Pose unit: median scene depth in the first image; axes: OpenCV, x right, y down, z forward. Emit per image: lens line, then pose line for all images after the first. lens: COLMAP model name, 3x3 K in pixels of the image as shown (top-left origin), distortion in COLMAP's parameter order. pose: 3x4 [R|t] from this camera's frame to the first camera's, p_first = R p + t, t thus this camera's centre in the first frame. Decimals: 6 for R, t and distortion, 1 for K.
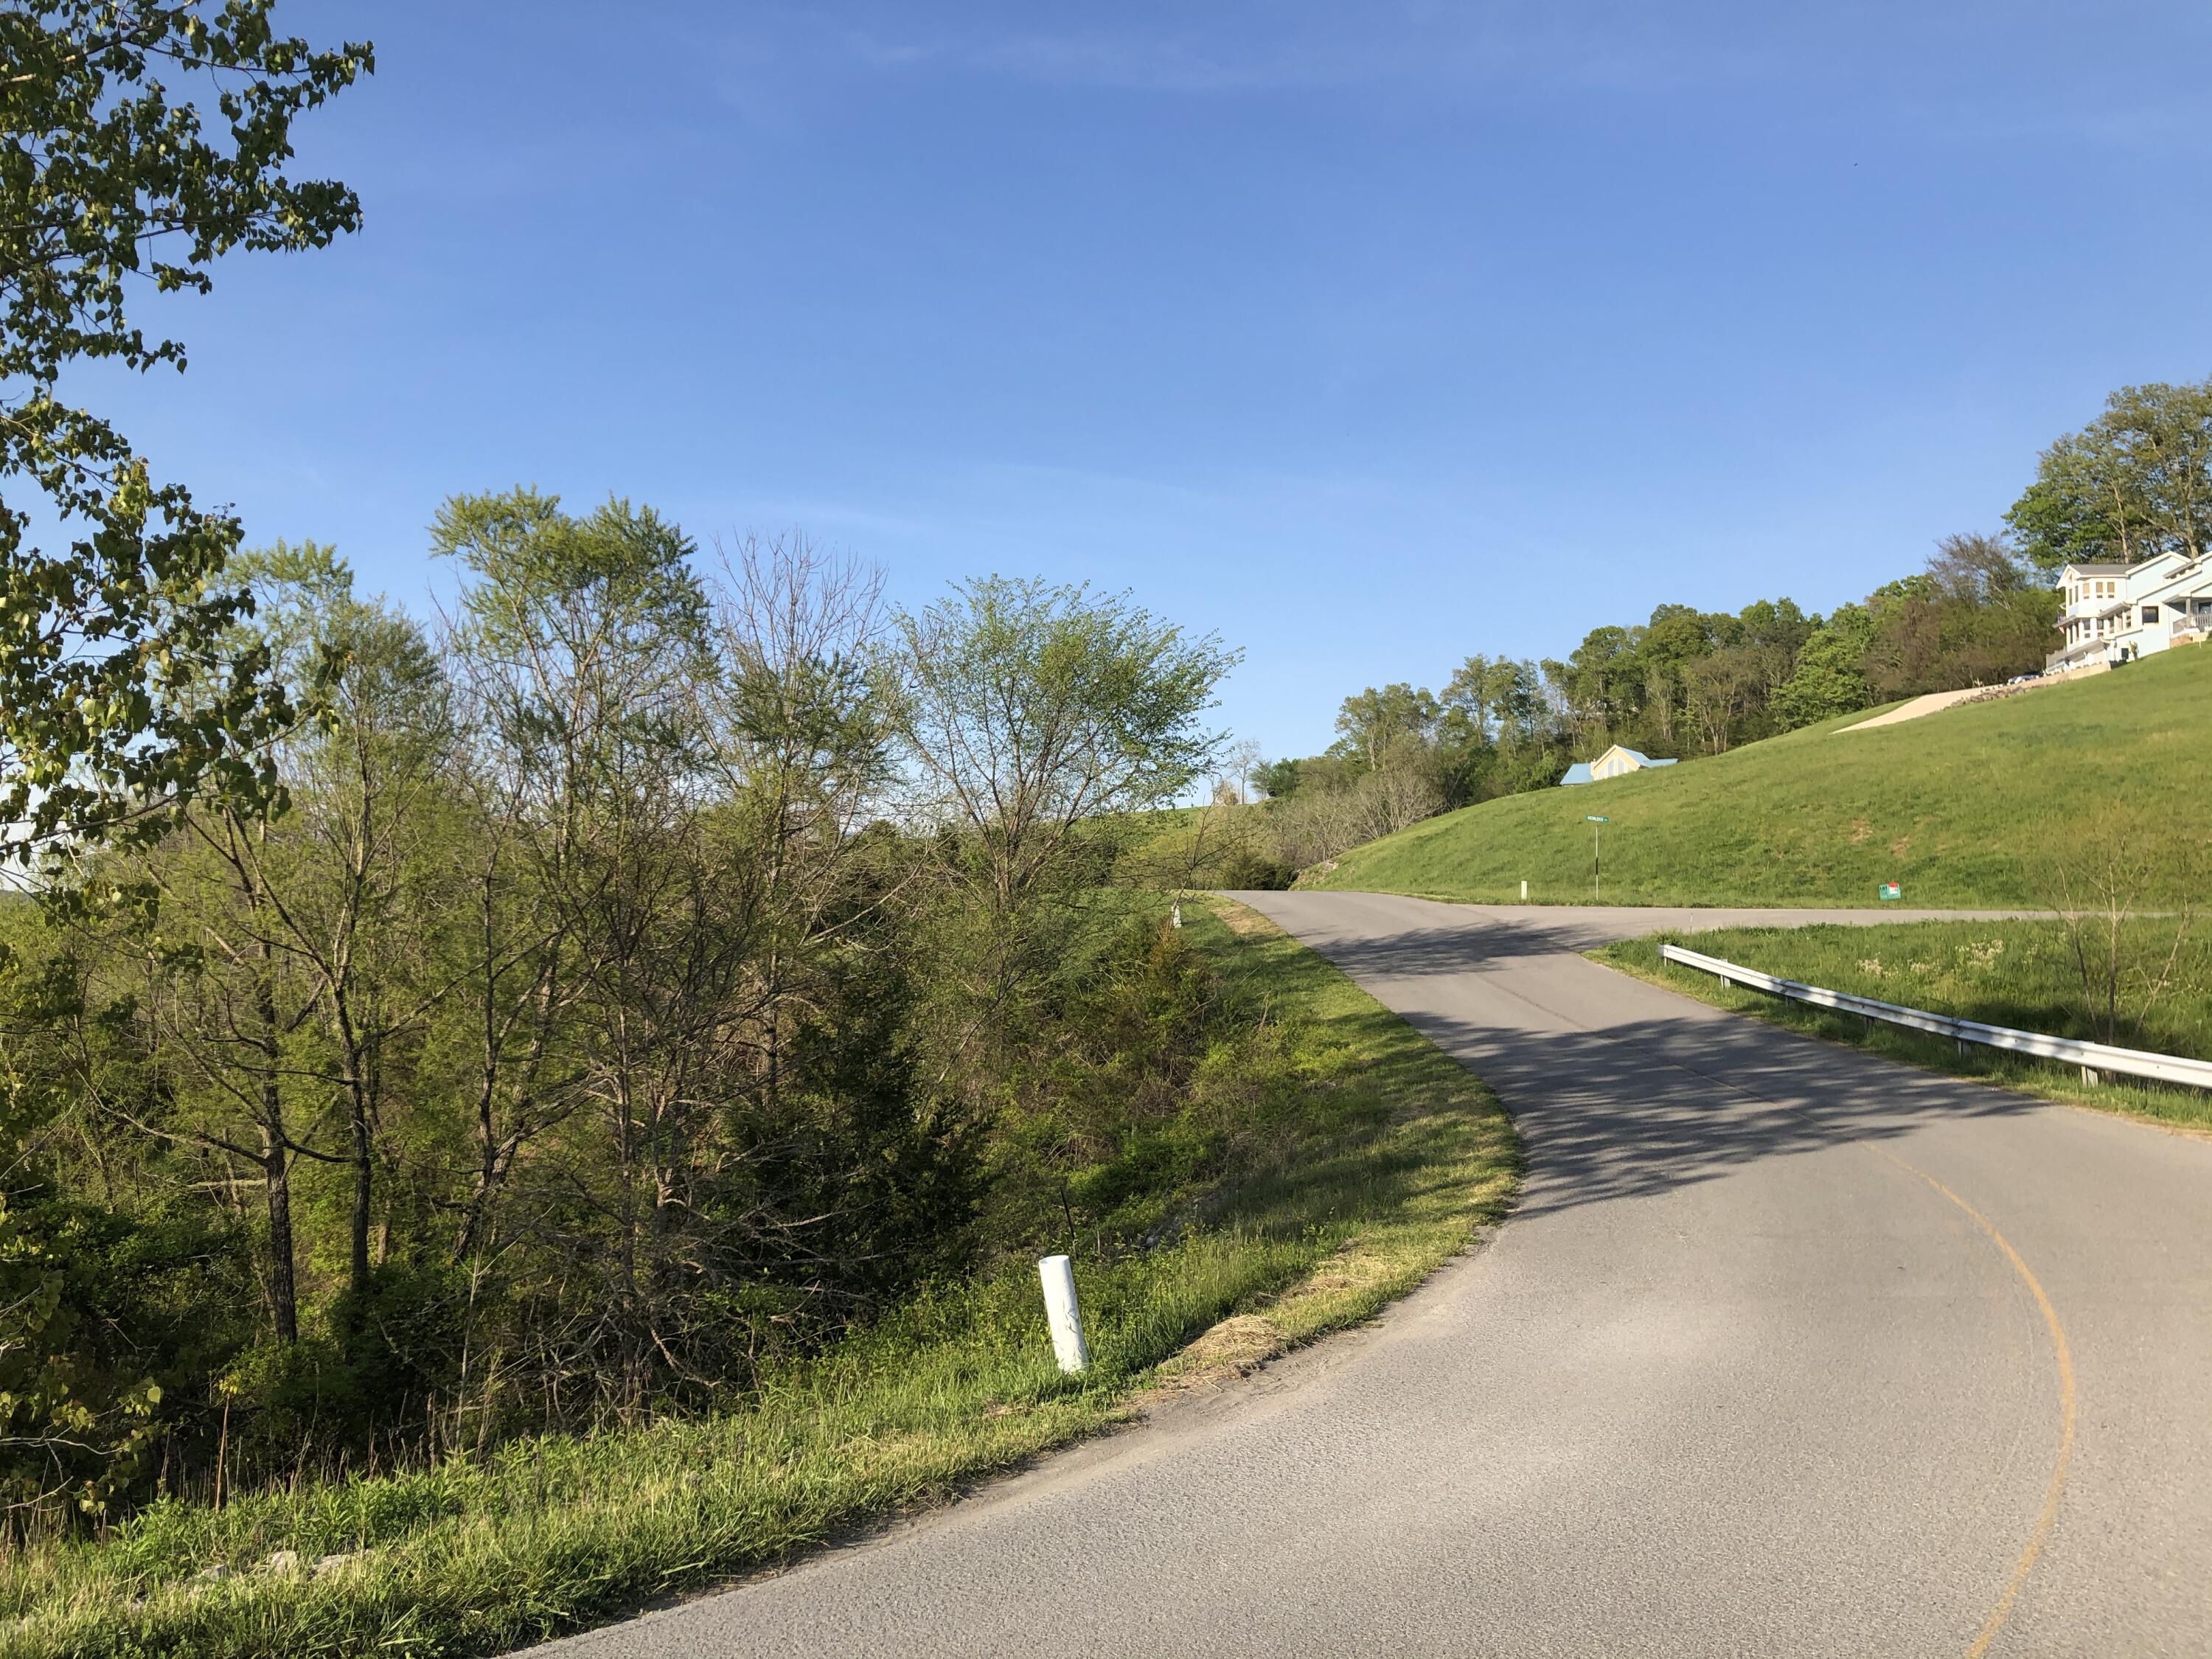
lens RADIAL K [[1809.0, 0, 1090.1], [0, 1809.0, 812.4], [0, 0, 1]] dist [0.048261, -0.050883]
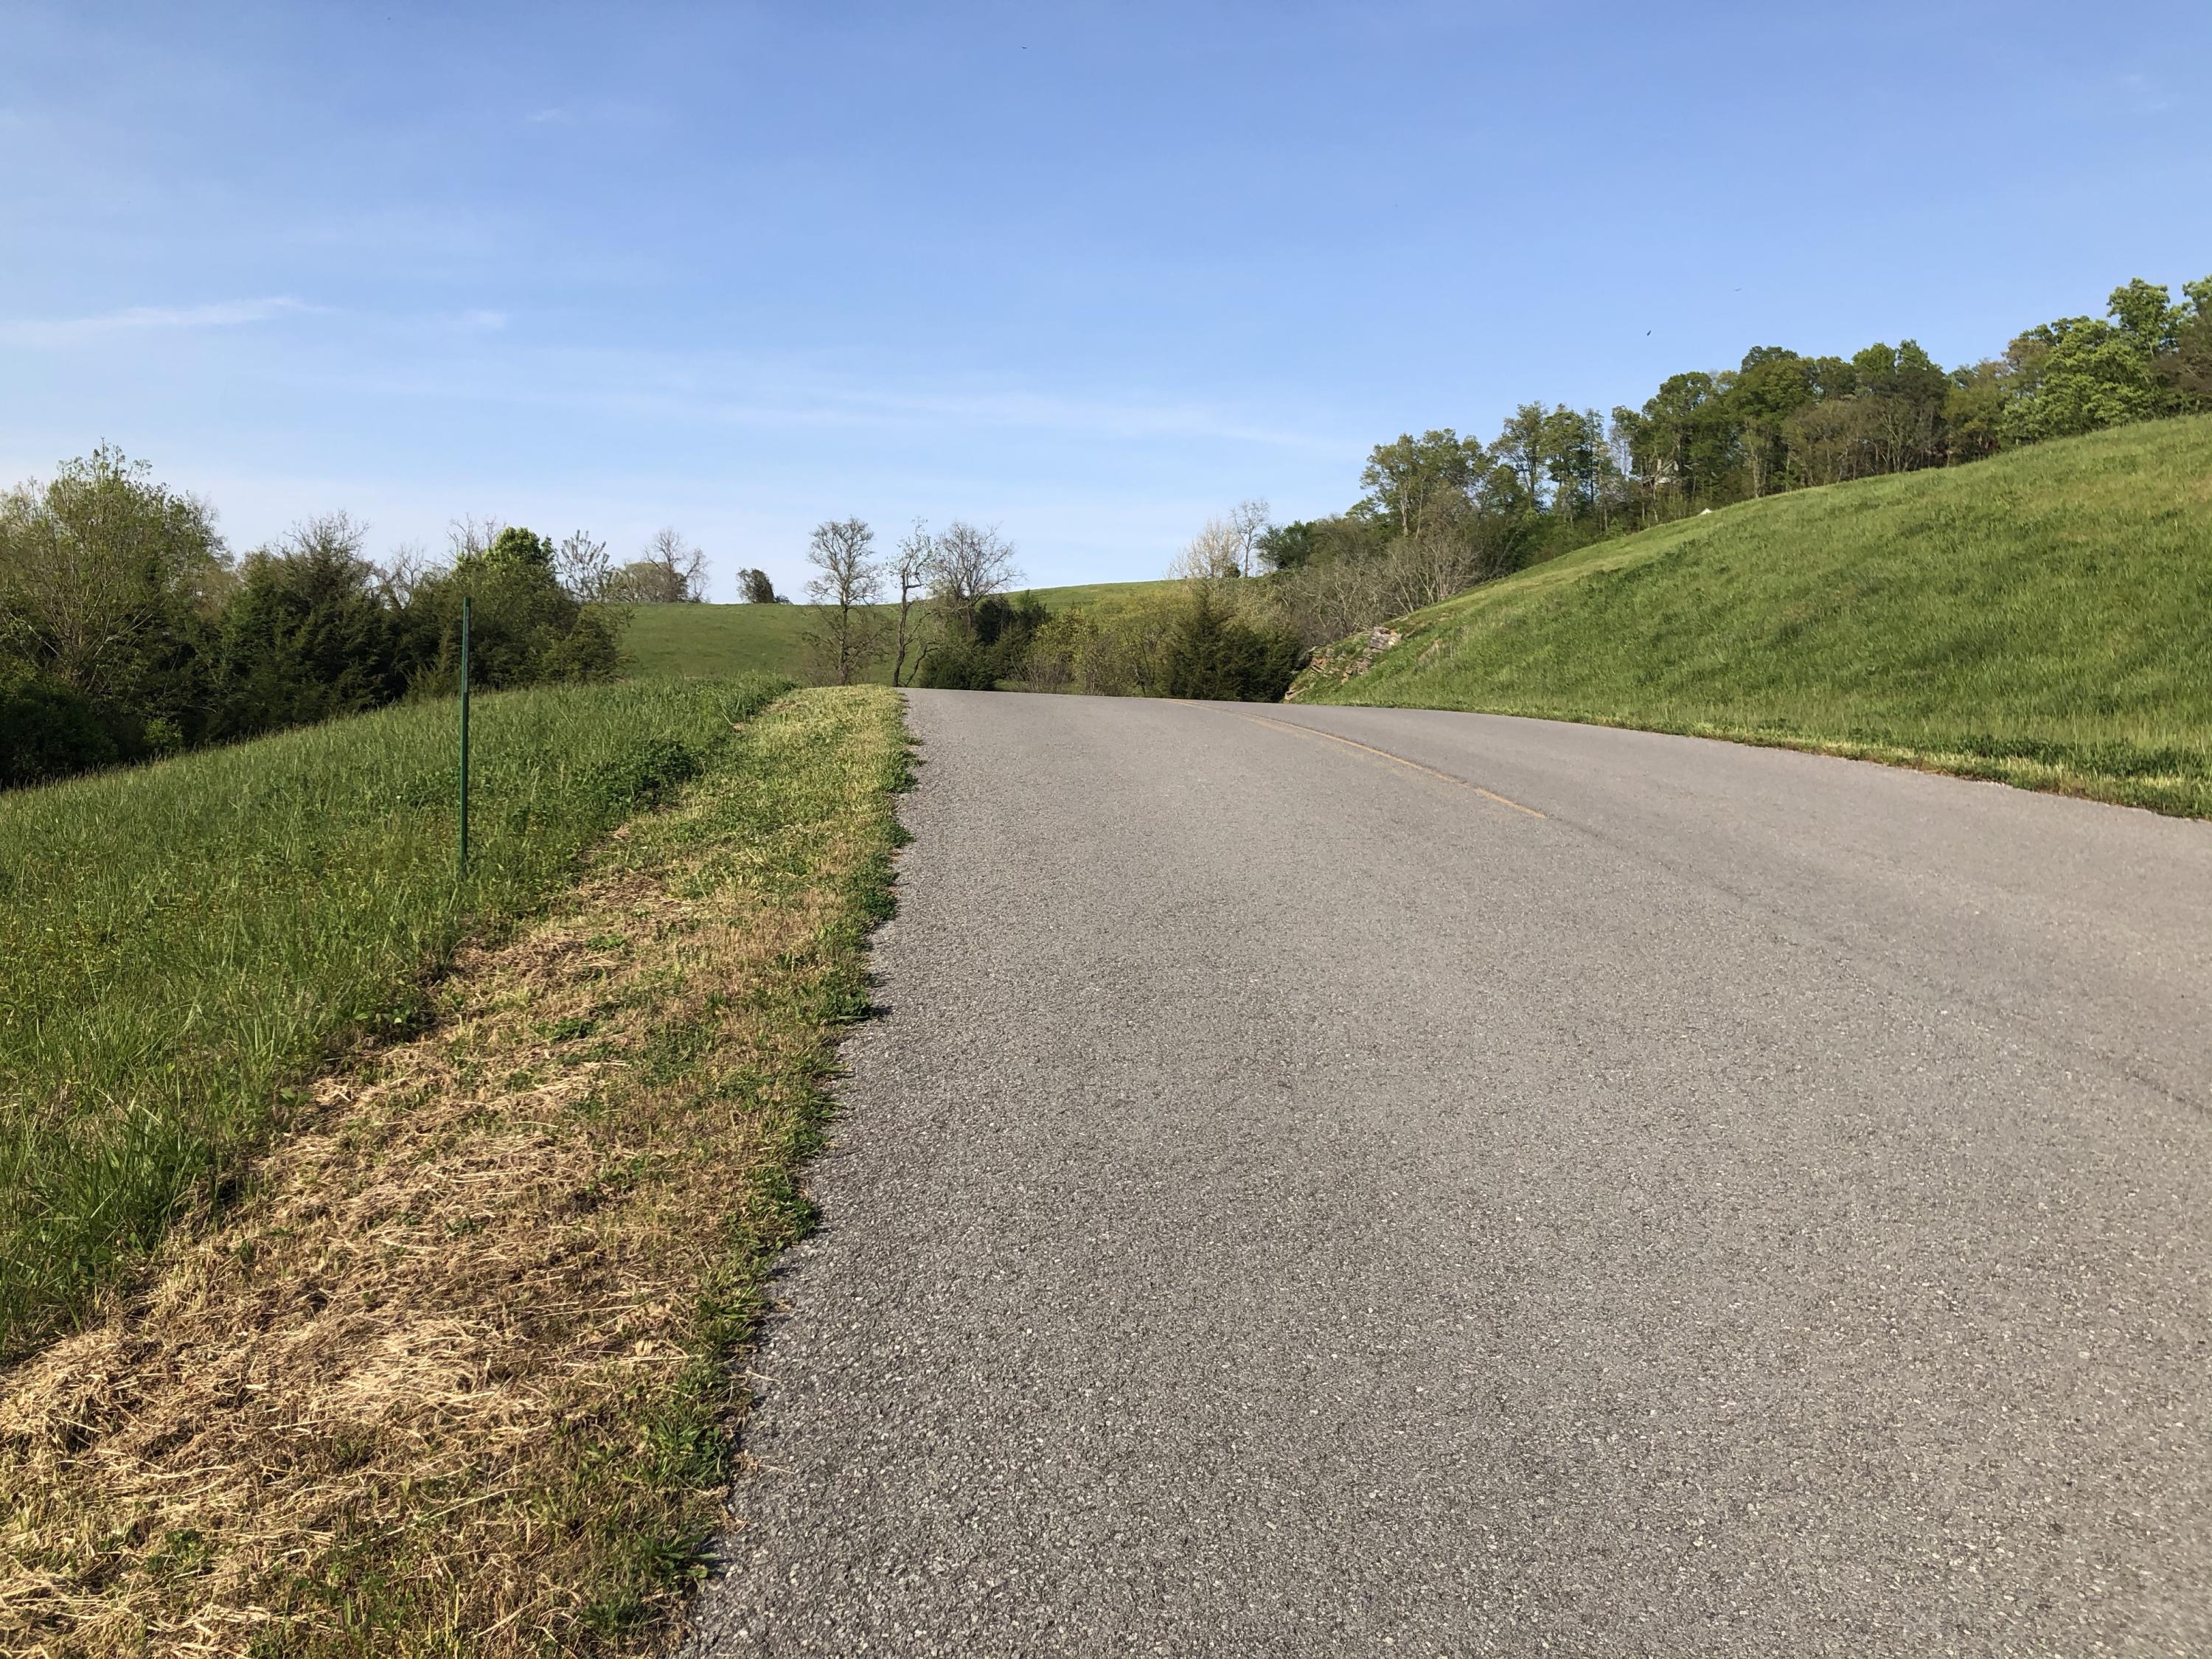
lens RADIAL K [[1809.0, 0, 1103.2], [0, 1809.0, 835.8], [0, 0, 1]] dist [0.048261, -0.050883]
pose [[0.999652, 0.025779, 0.005524, 0.016465], [-0.026284, 0.990840, 0.132462, 0.005499], [-0.002059, -0.132561, 0.991173, 0.148036]]
